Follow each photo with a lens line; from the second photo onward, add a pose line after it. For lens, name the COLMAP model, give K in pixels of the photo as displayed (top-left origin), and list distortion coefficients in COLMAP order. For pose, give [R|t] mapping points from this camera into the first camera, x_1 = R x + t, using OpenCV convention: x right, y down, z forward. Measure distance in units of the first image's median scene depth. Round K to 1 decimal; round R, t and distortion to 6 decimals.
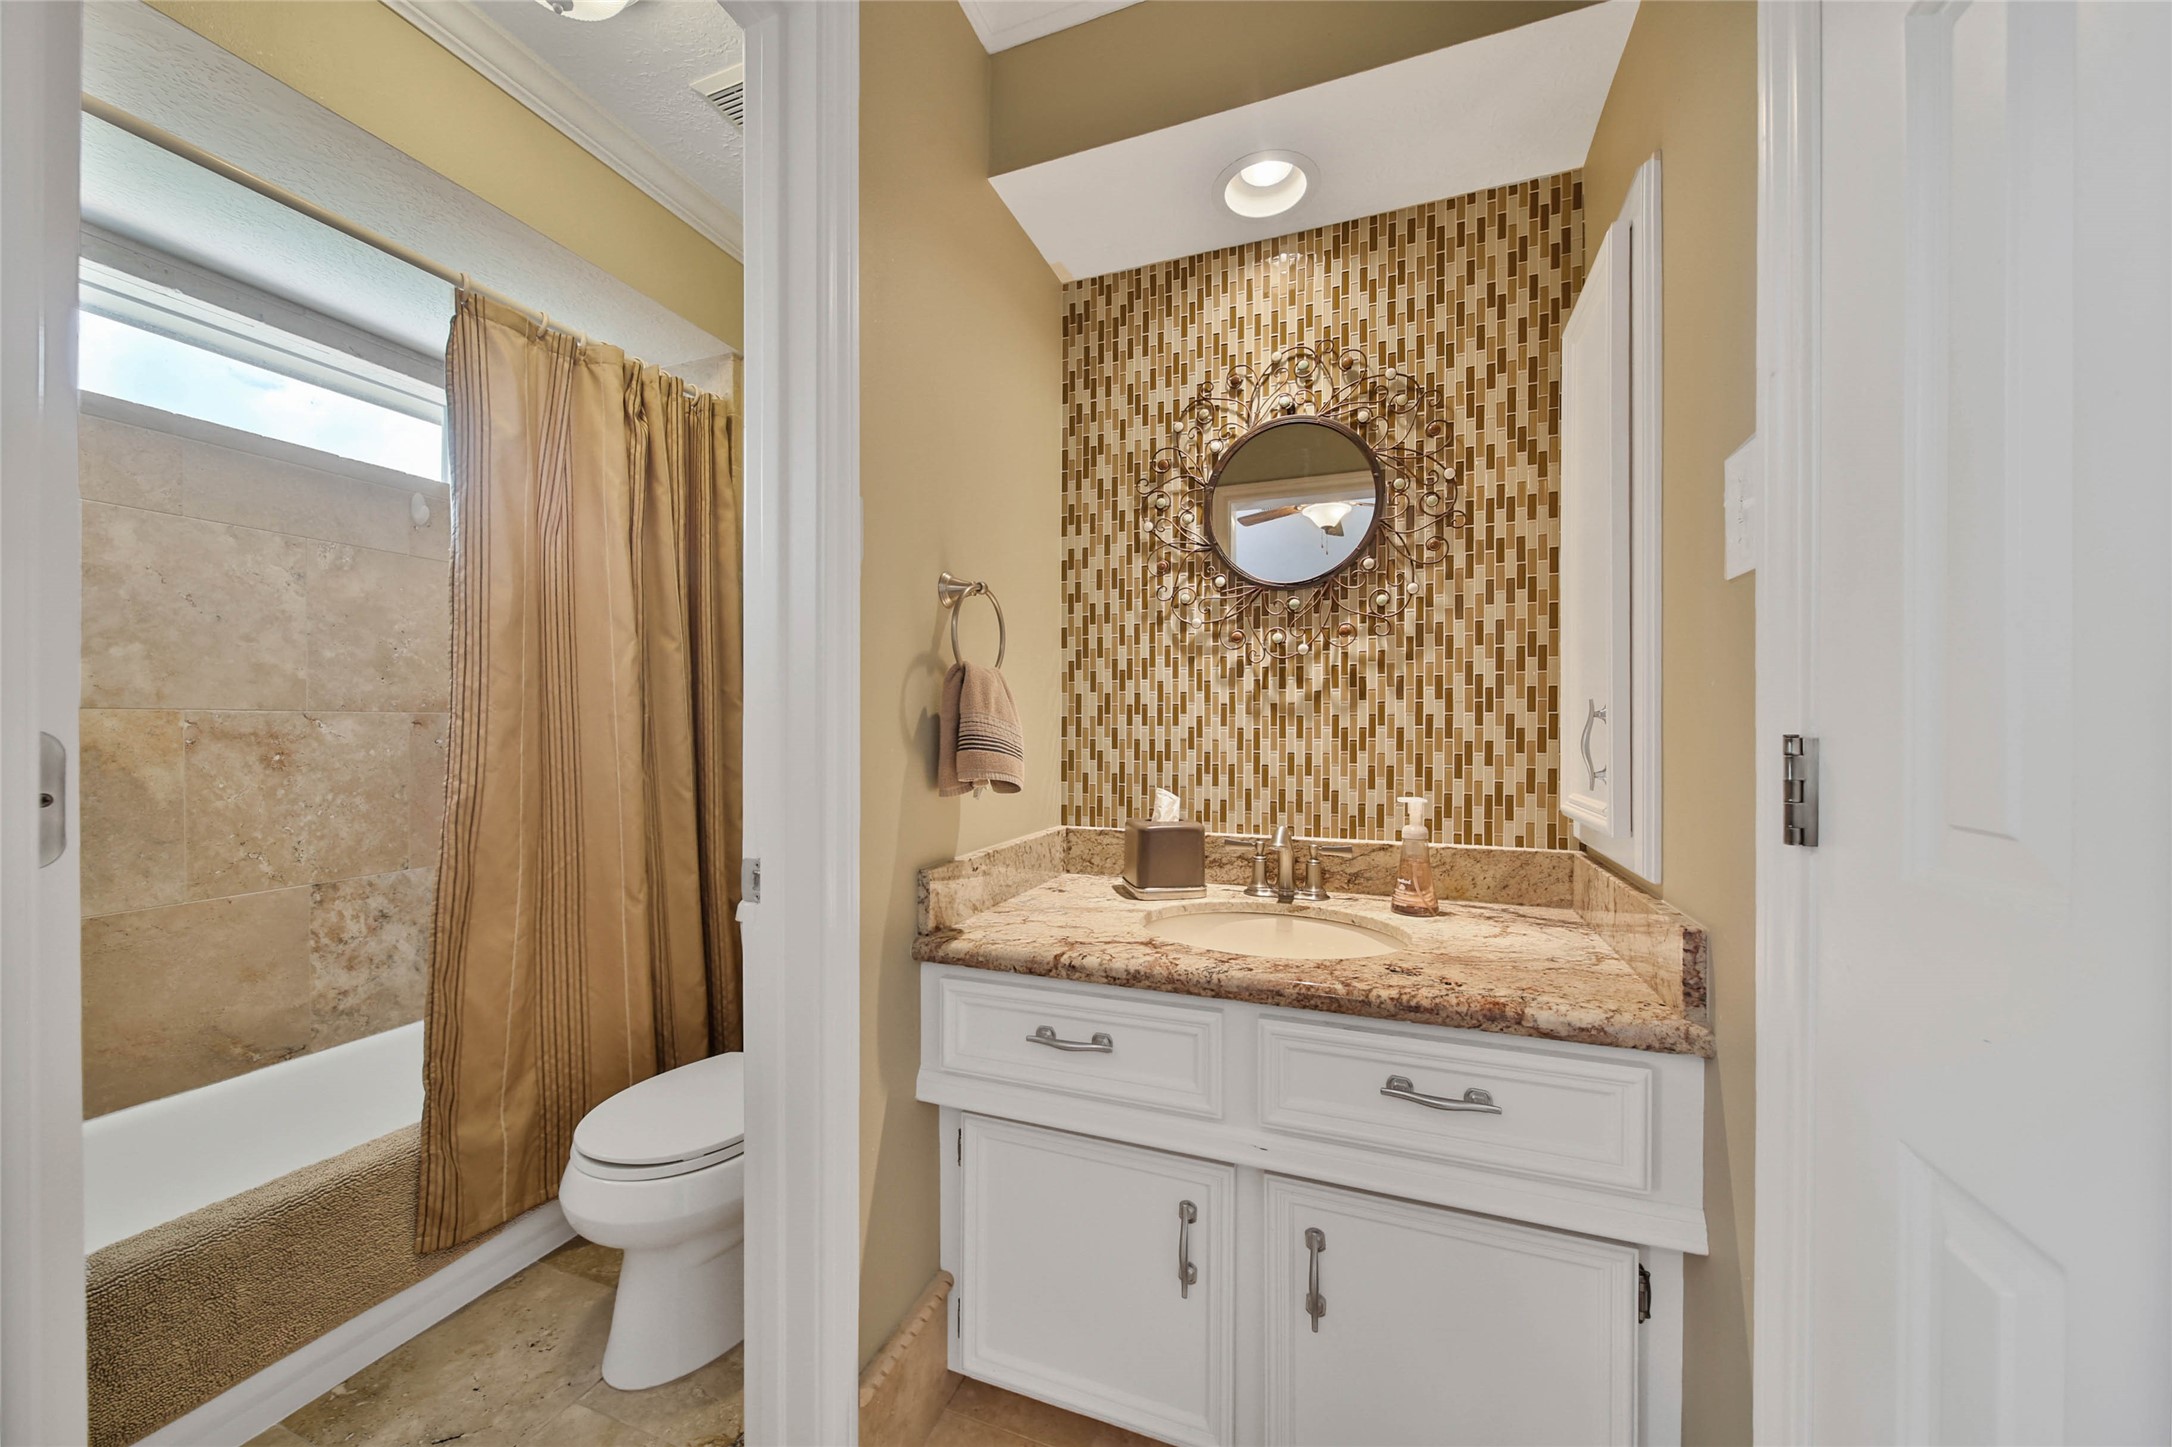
lens RADIAL K [[768.2, 0, 1089.8], [0, 768.2, 724.7], [0, 0, 1]] dist [-0.001997, -0.000626]
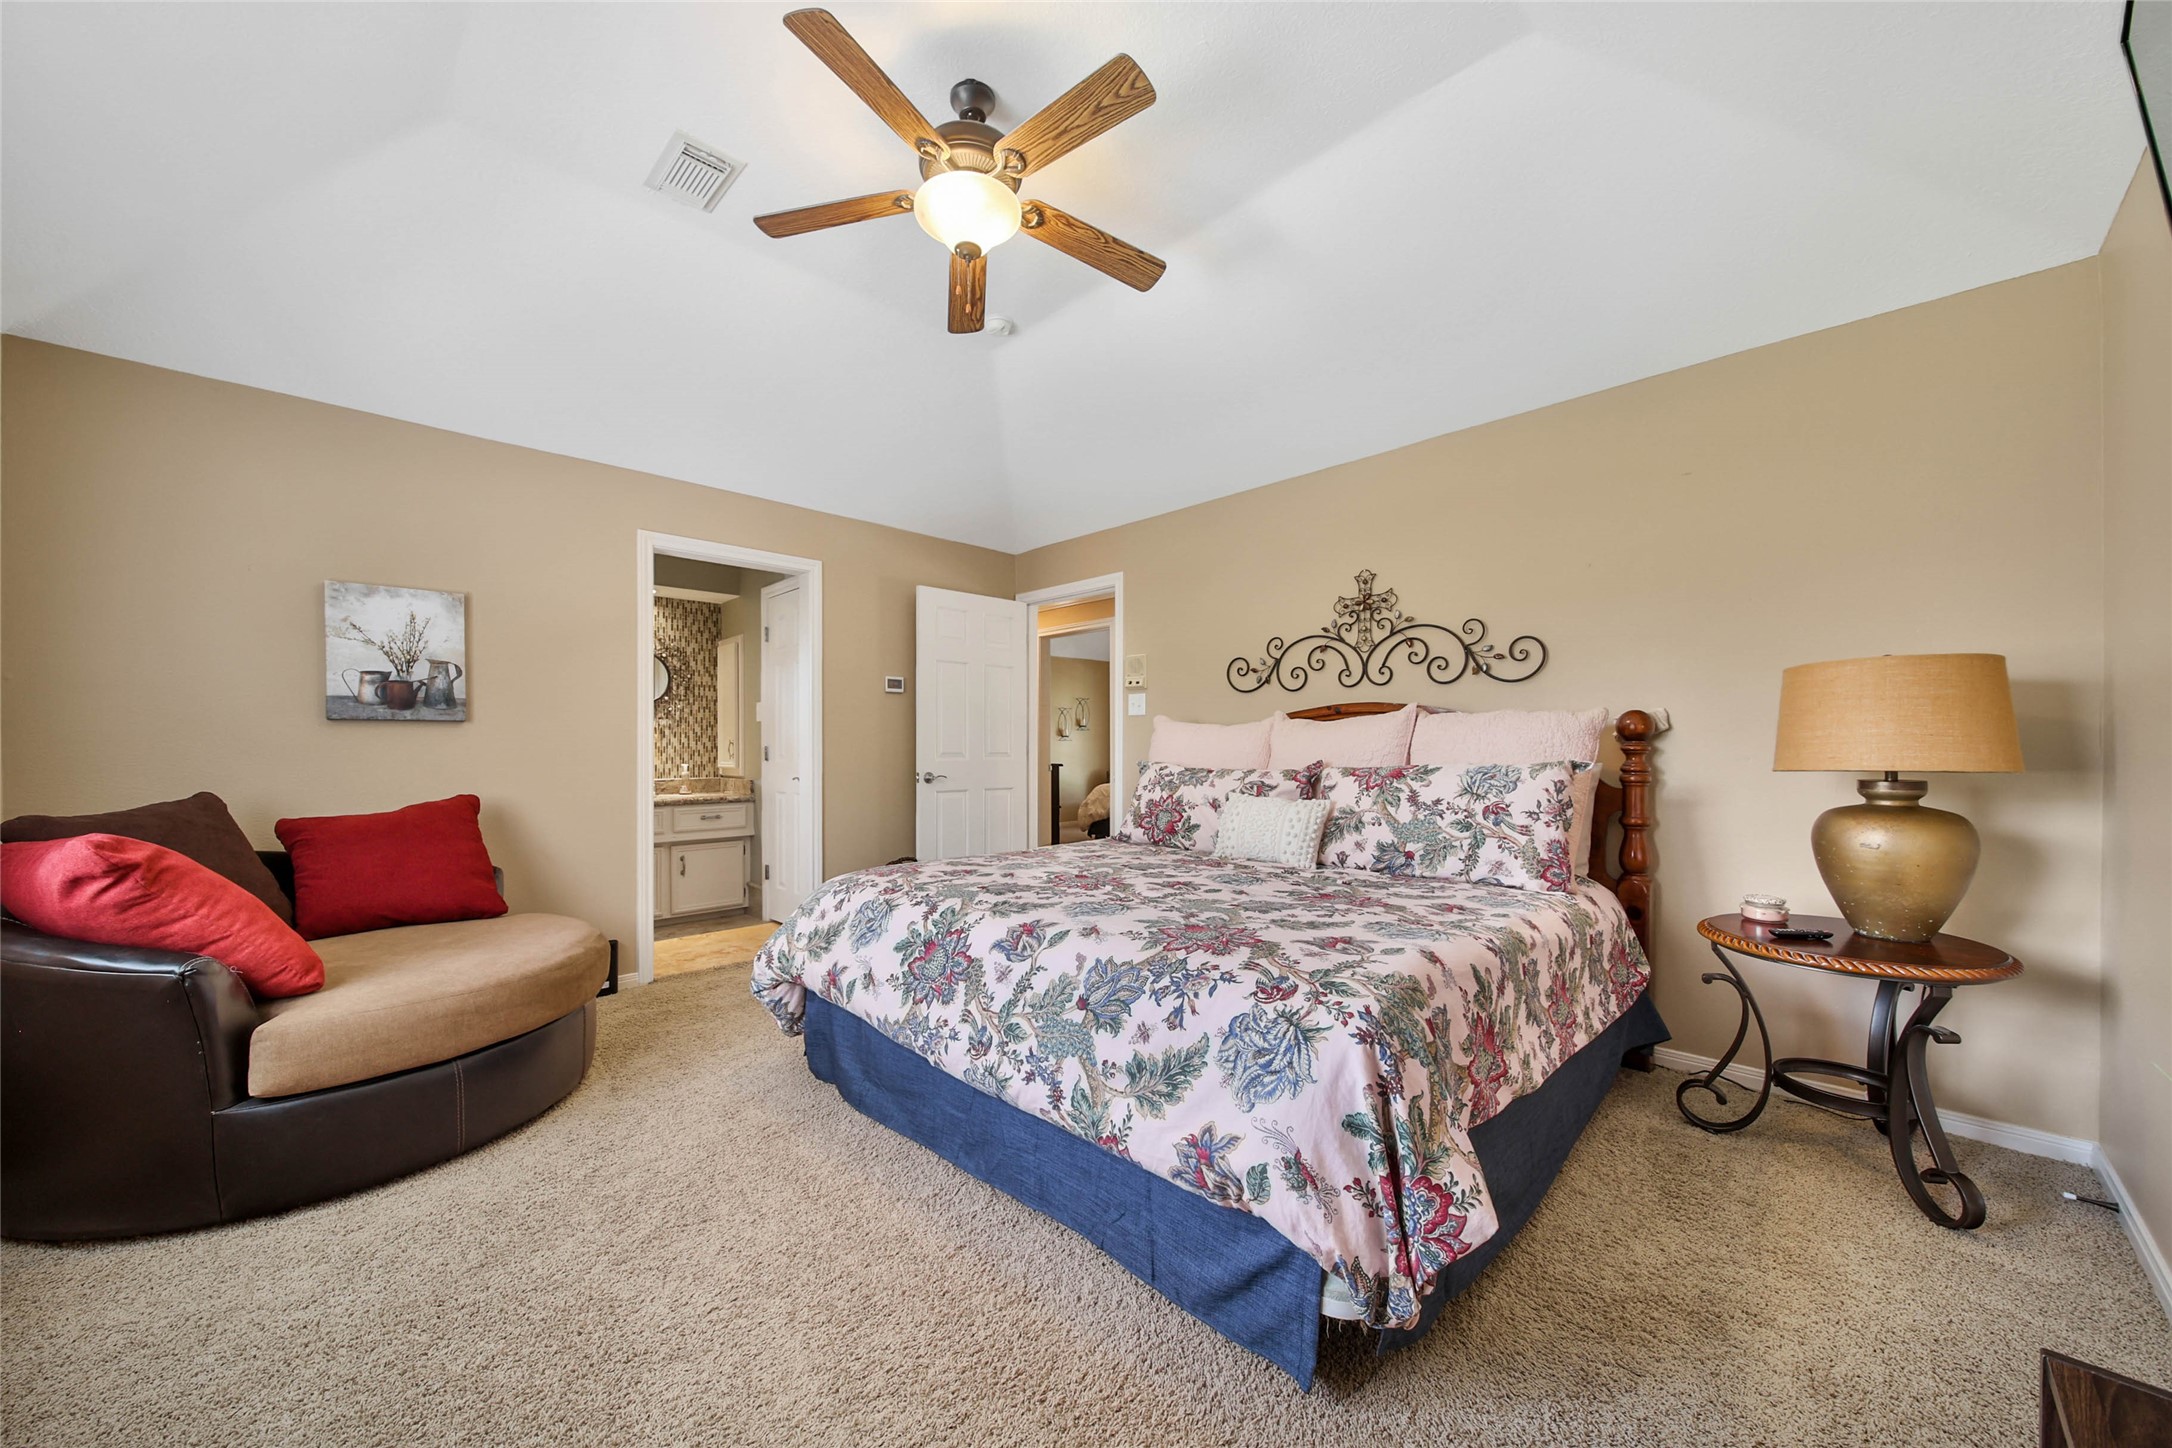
lens RADIAL K [[784.3, 0, 1085.7], [0, 784.3, 722.2], [0, 0, 1]] dist [-0.002894, -0.000374]
pose [[0.414132, 0.019106, 0.910016, -2.158532], [0.015761, 0.999479, -0.028157, 0.024771], [-0.910080, 0.026003, 0.413615, -2.274784]]
